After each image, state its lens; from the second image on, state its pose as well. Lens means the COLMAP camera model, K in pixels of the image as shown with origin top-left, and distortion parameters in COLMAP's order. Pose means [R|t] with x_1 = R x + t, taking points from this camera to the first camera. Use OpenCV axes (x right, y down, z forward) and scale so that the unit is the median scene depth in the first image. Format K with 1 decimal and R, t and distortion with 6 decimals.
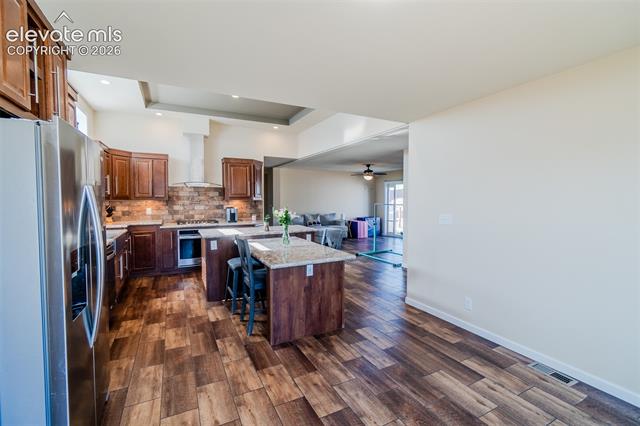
lens RADIAL K [[275.8, 0, 314.1], [0, 275.8, 209.7], [0, 0, 1]] dist [-0.007376, 0.000431]
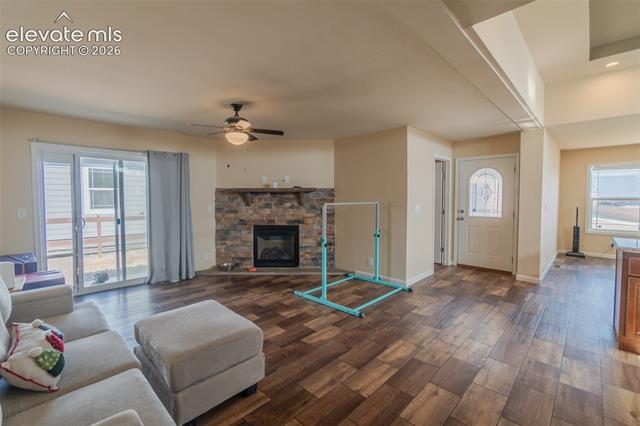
lens RADIAL K [[282.9, 0, 313.9], [0, 282.9, 208.2], [0, 0, 1]] dist [-0.010909, 0.000012]
pose [[-0.315079, -0.040531, 0.948199, -0.311396], [0.041684, 0.997533, 0.056491, -0.052447], [-0.948149, 0.057324, -0.312613, 1.478077]]
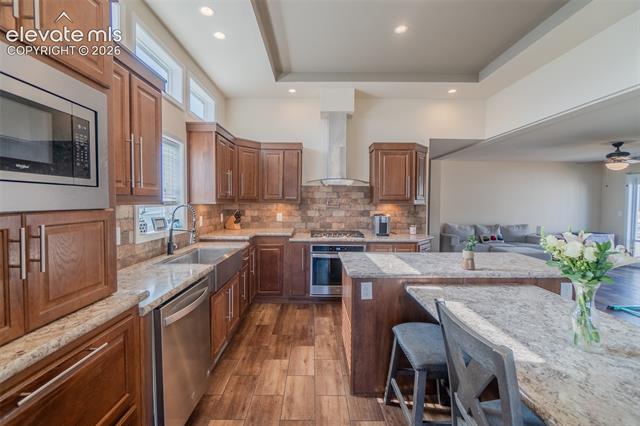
lens RADIAL K [[272.6, 0, 315.0], [0, 272.6, 209.9], [0, 0, 1]] dist [-0.006432, 0.000899]
pose [[0.892152, 0.019146, -0.451329, -0.147314], [-0.023366, 0.999720, -0.003779, -0.014225], [0.451131, 0.013917, 0.892349, 0.328188]]
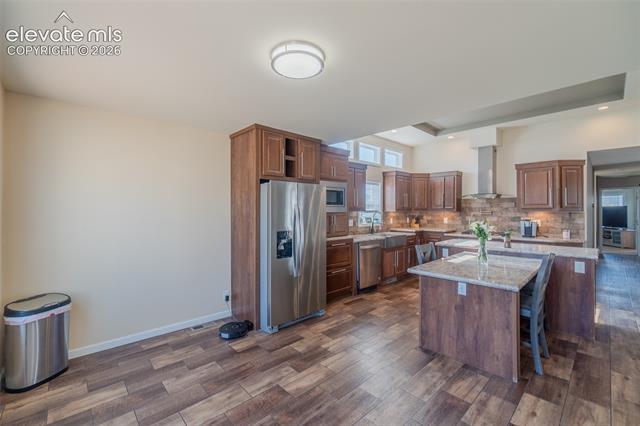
lens RADIAL K [[272.6, 0, 315.0], [0, 272.6, 209.9], [0, 0, 1]] dist [-0.006432, 0.000899]
pose [[0.270843, -0.002534, -0.962620, 0.355959], [-0.035833, 0.999277, -0.012712, -0.005803], [0.961956, 0.037937, 0.270556, 0.137983]]
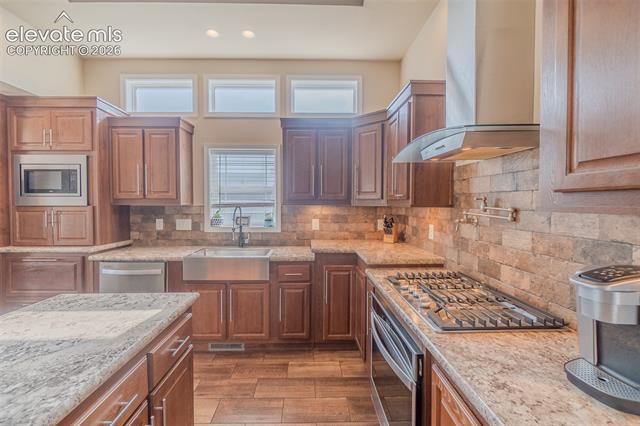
lens RADIAL K [[274.6, 0, 312.3], [0, 274.6, 210.0], [0, 0, 1]] dist [-0.001749, 0.000173]
pose [[-0.441361, 0.022059, -0.897058, -0.134366], [-0.035889, 0.998464, 0.042211, -0.038189], [0.896612, 0.050824, -0.439892, 0.978823]]
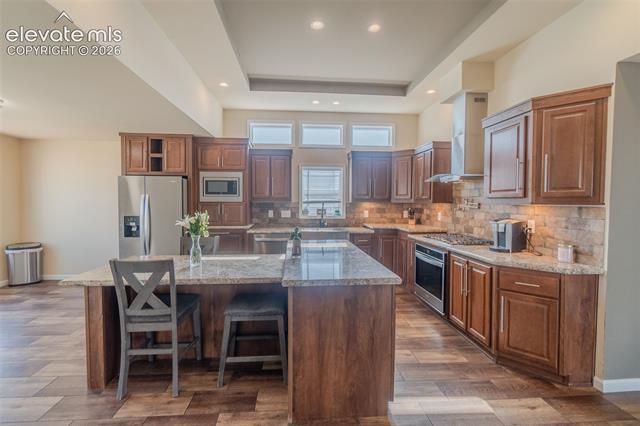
lens RADIAL K [[275.8, 0, 314.1], [0, 275.8, 209.7], [0, 0, 1]] dist [-0.007376, 0.000431]
pose [[-0.385423, 0.028454, -0.922301, 0.266936], [-0.040861, 0.998018, 0.047865, -0.036144], [0.921835, 0.056135, -0.383497, 0.930978]]
